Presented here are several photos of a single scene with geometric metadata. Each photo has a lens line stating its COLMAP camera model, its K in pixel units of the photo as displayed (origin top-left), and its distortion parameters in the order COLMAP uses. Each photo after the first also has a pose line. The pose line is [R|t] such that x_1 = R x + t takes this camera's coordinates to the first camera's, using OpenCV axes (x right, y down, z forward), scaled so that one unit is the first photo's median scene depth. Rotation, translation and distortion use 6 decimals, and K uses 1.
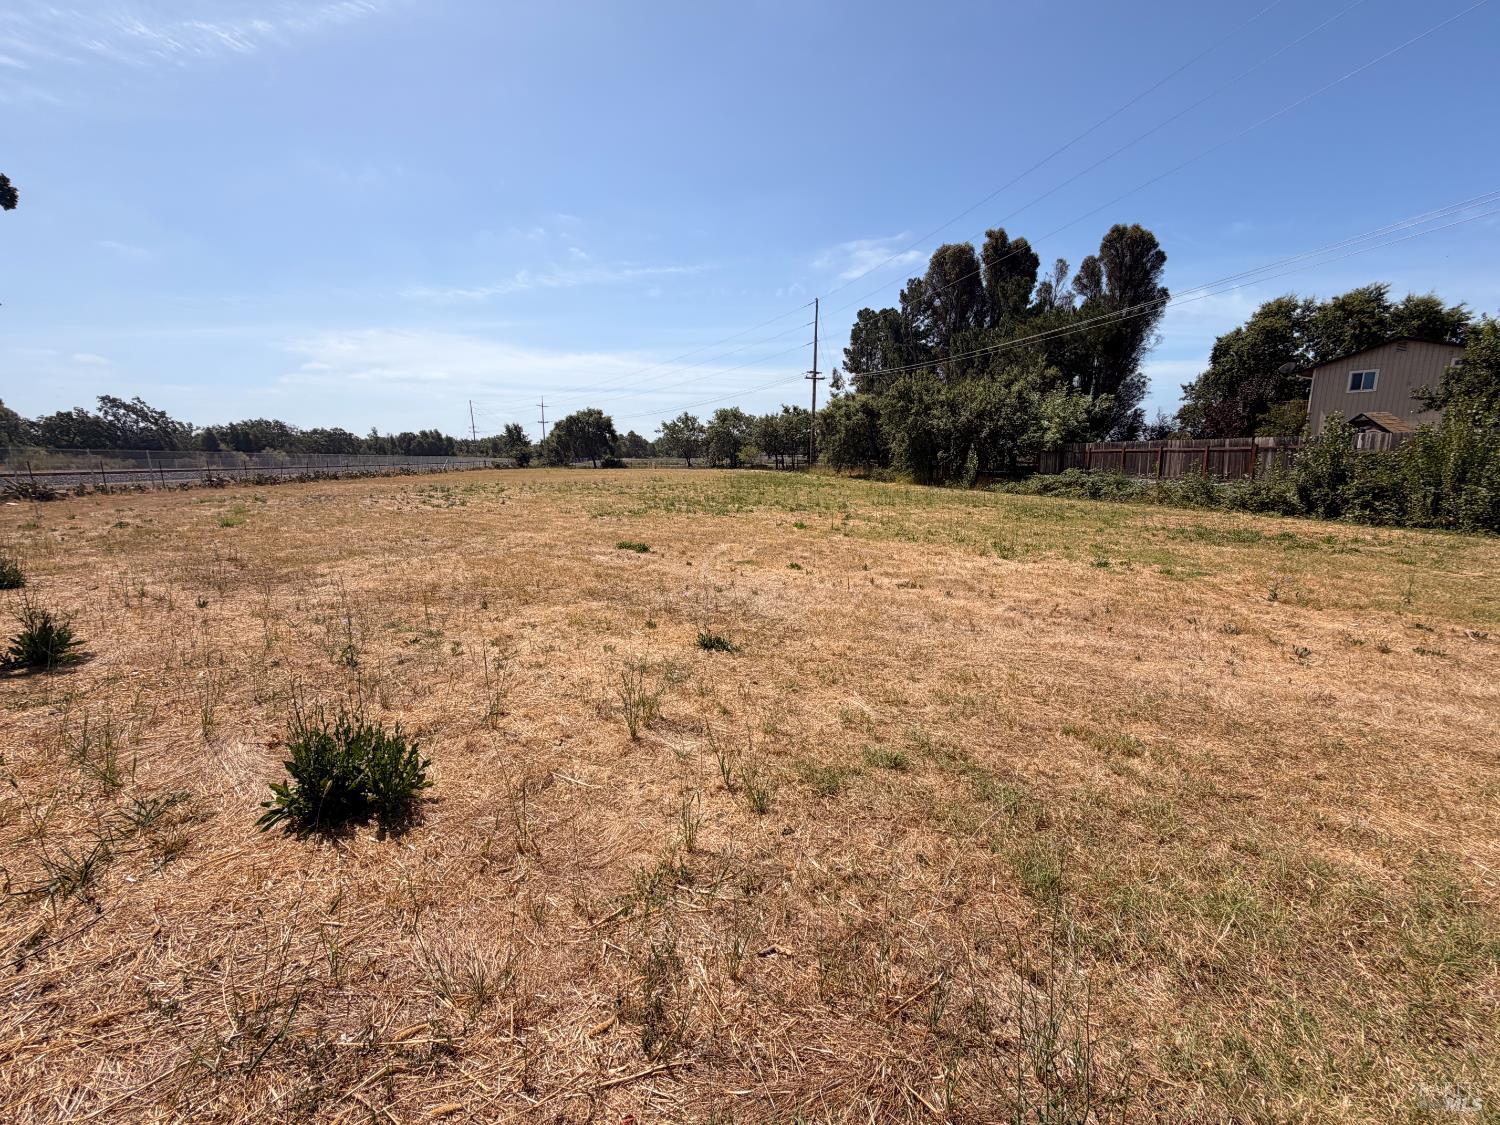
lens RADIAL K [[593.2, 0, 750.0], [0, 593.2, 562.5], [0, 0, 1]] dist [-0.001451, 0.000110]
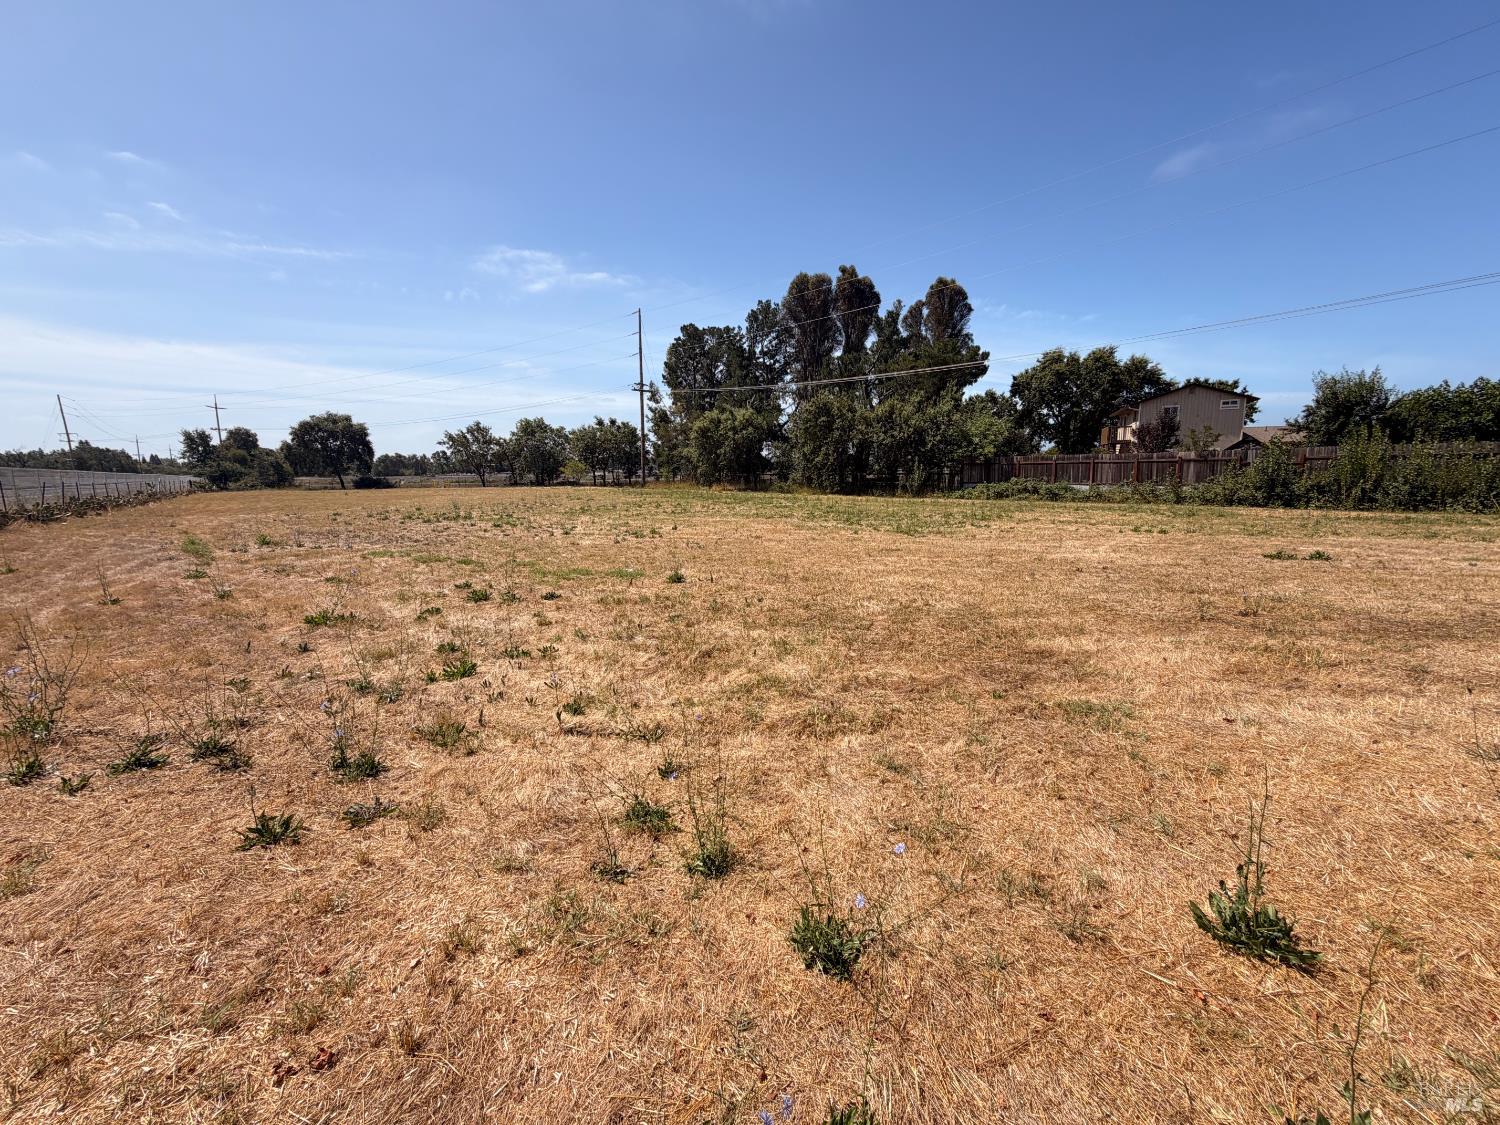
lens RADIAL K [[600.9, 0, 750.0], [0, 600.9, 562.5], [0, 0, 1]] dist [-0.000644, 0.000114]
pose [[0.890147, -0.072858, 0.449811, -0.169895], [0.086495, 0.996204, -0.009808, -0.008436], [-0.447389, 0.047637, 0.893070, 0.061537]]
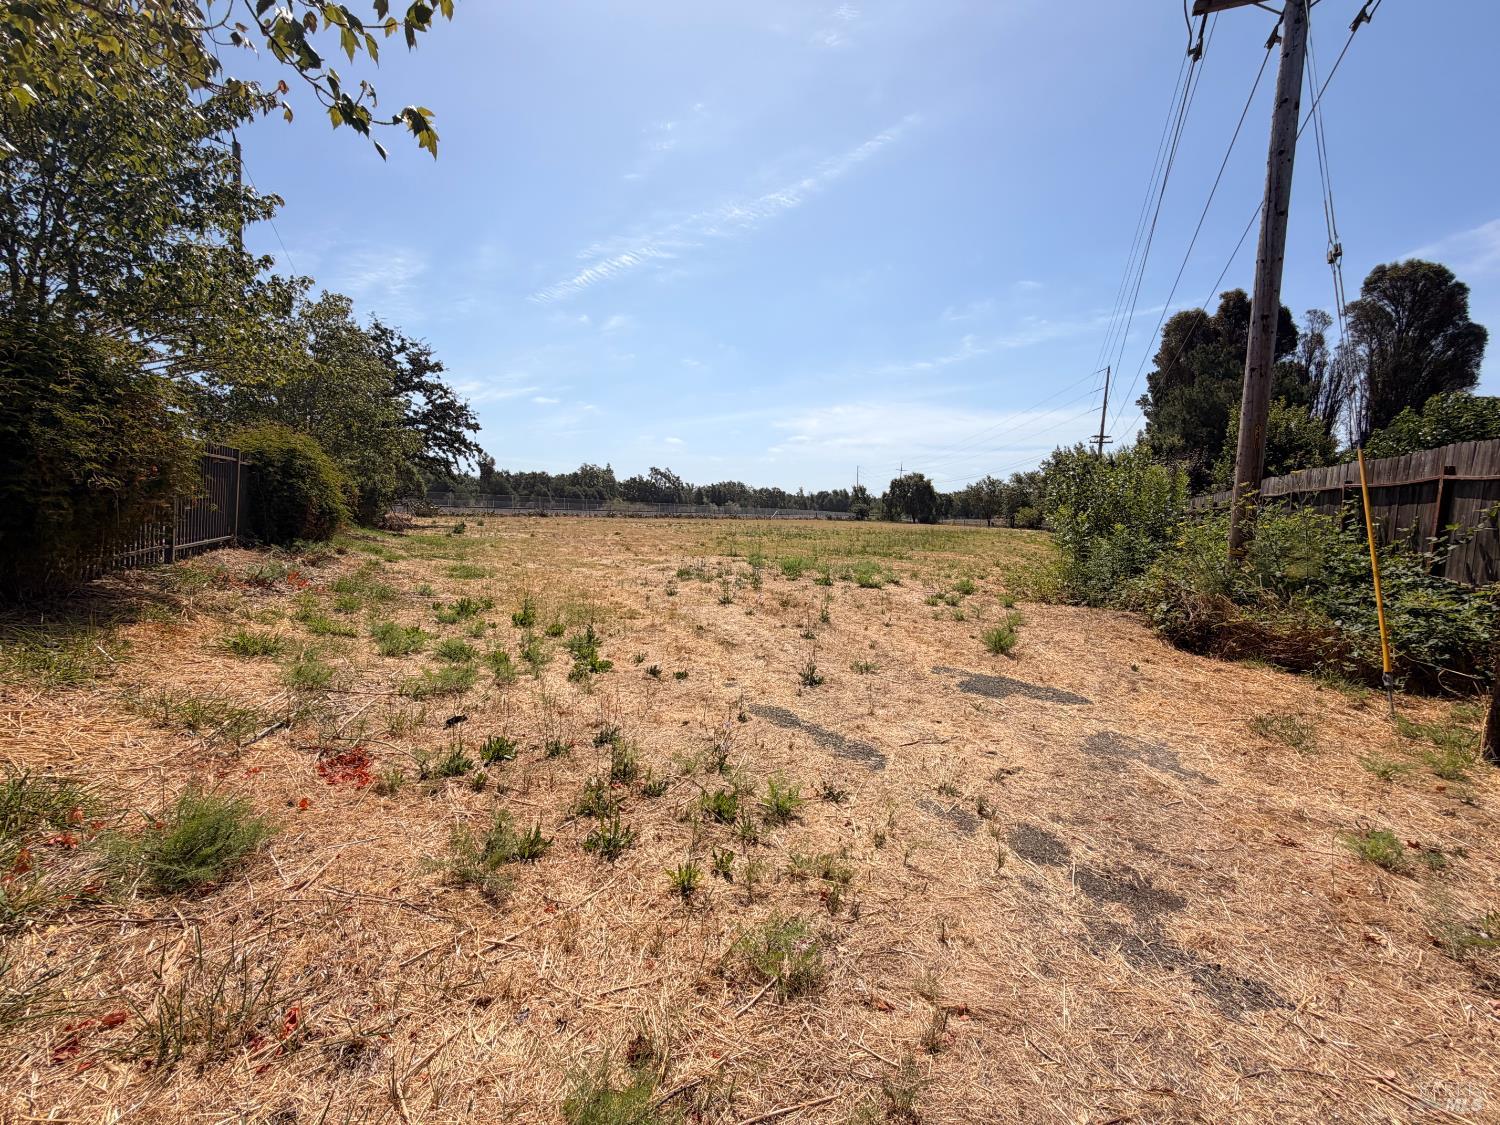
lens RADIAL K [[593.2, 0, 750.0], [0, 593.2, 562.5], [0, 0, 1]] dist [-0.001451, 0.000110]
pose [[0.772975, 0.083909, -0.628863, 0.263273], [-0.144463, 0.988455, -0.045679, 0.018205], [0.617770, 0.126156, 0.776173, -0.101581]]
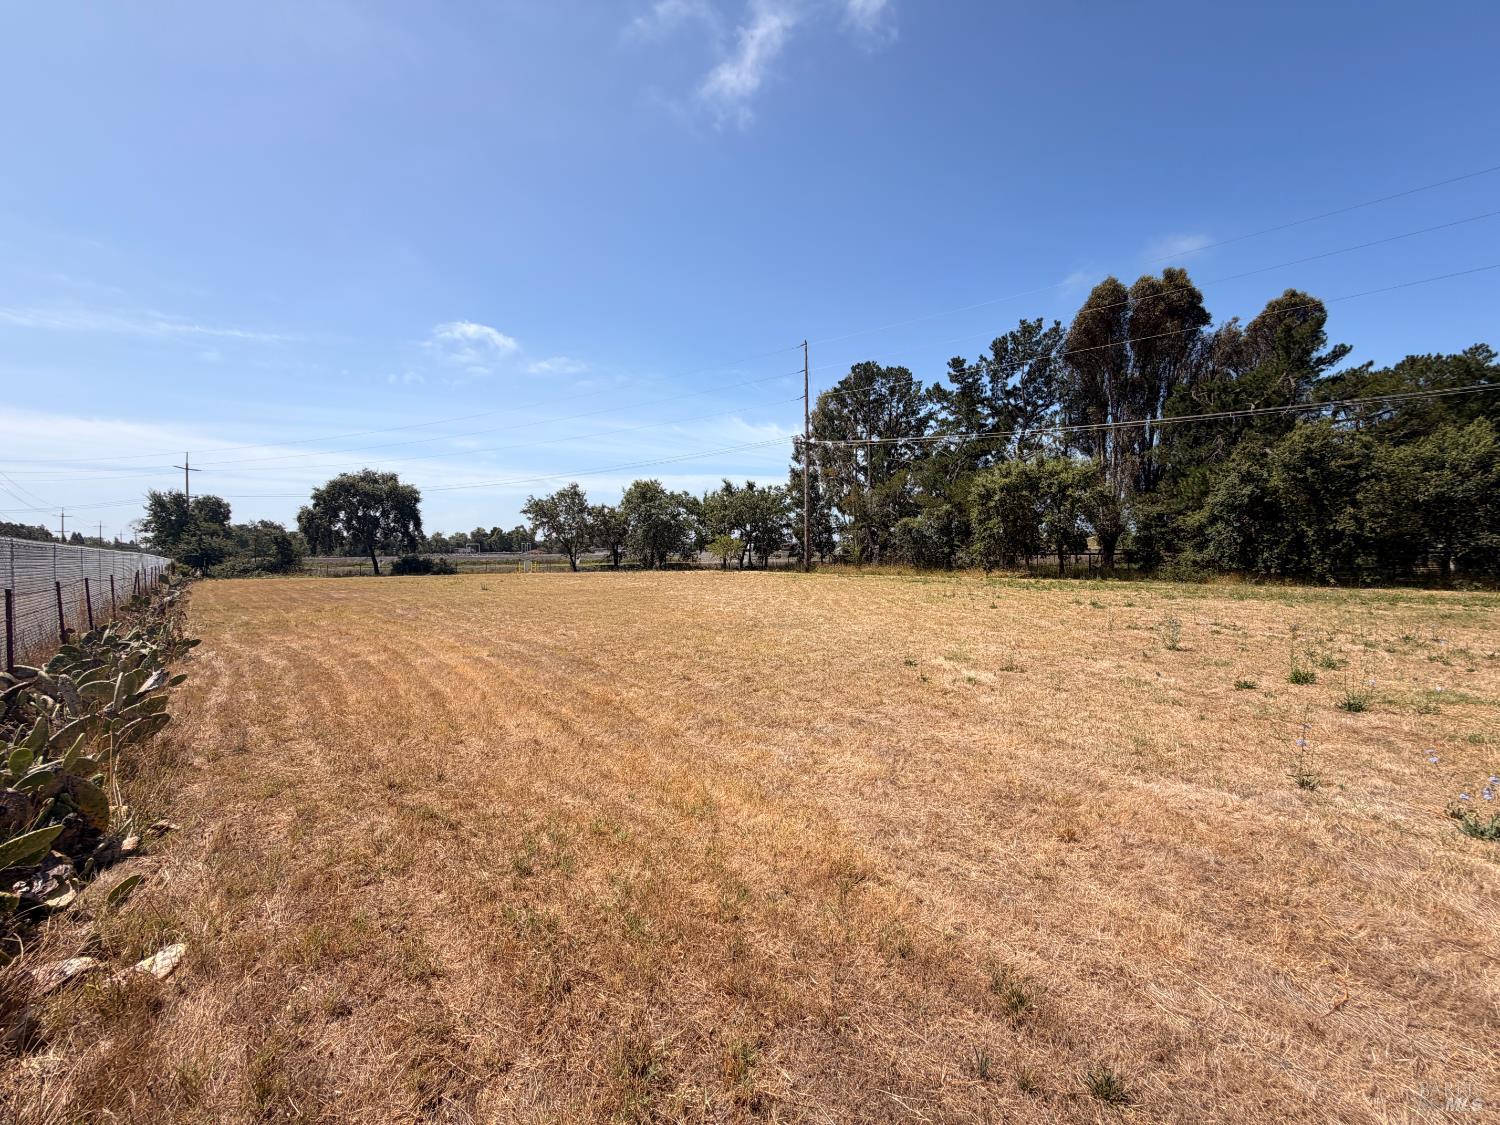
lens RADIAL K [[607.0, 0, 750.0], [0, 607.0, 562.5], [0, 0, 1]] dist [-0.000097, 0.000005]
pose [[0.854512, -0.014629, 0.519226, -0.298425], [0.099347, 0.985753, -0.135726, -0.066236], [-0.509843, 0.167563, 0.843791, 0.386836]]
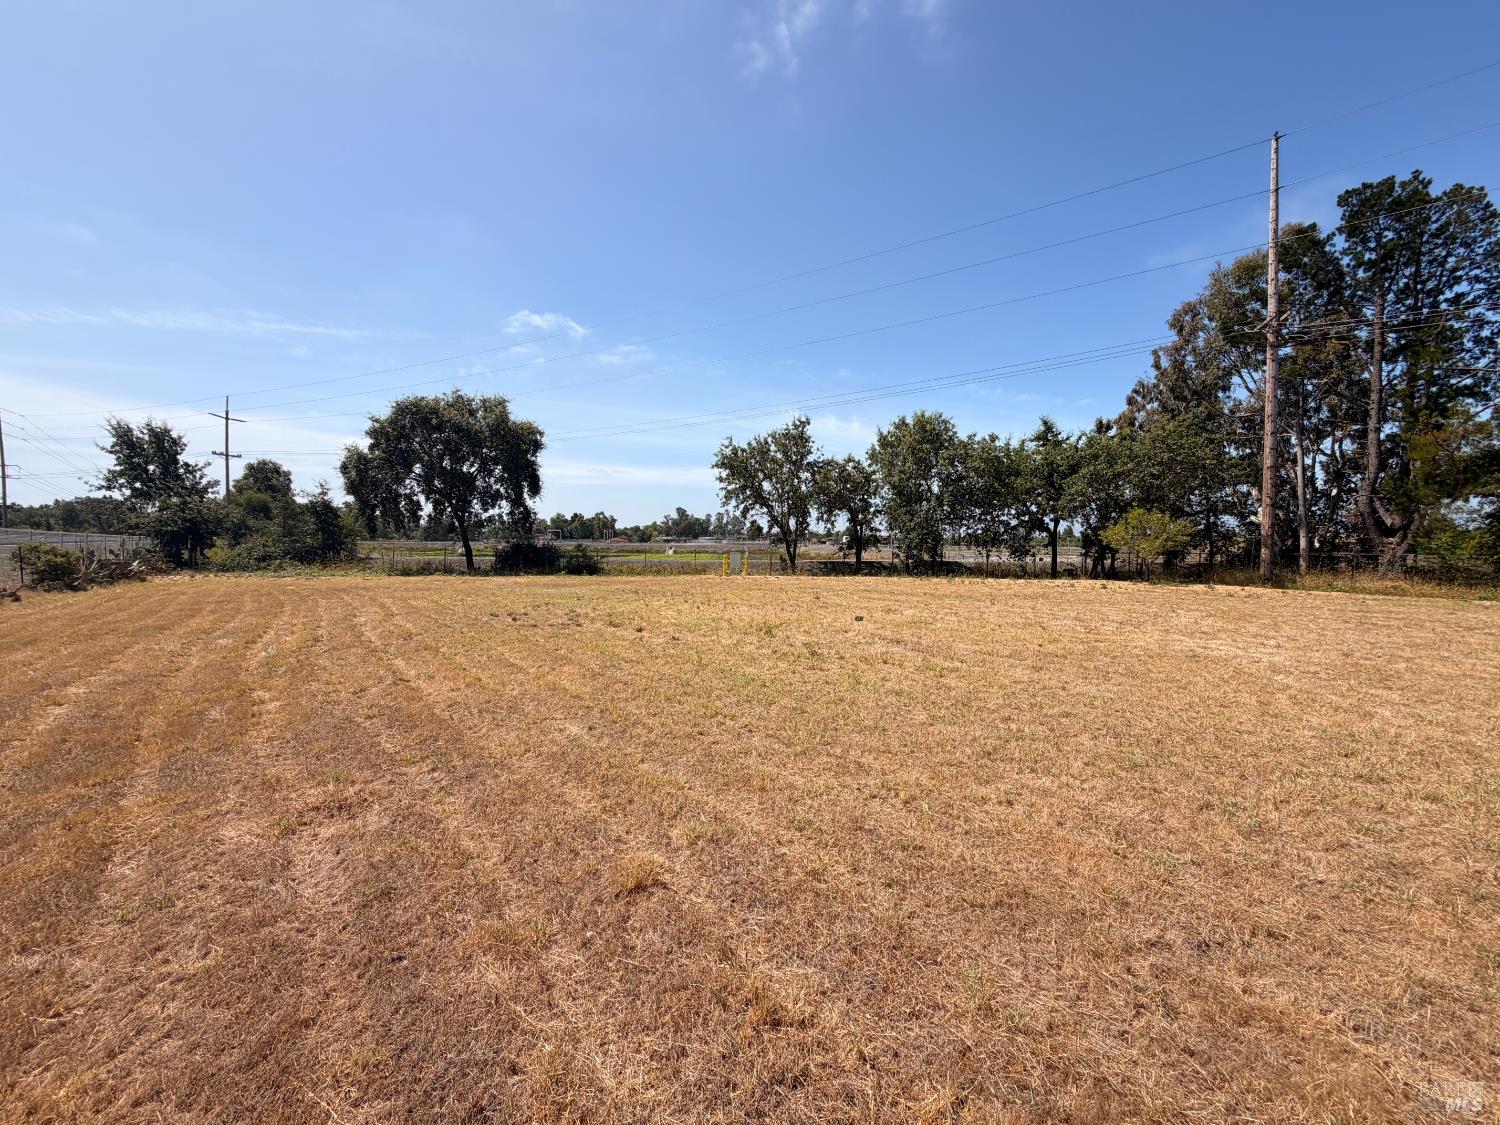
lens RADIAL K [[607.0, 0, 750.0], [0, 607.0, 562.5], [0, 0, 1]] dist [-0.000097, 0.000005]
pose [[0.899819, 0.002519, 0.436256, -0.311397], [0.061444, 0.989284, -0.132447, -0.125376], [-0.431914, 0.145983, 0.890022, 0.726219]]
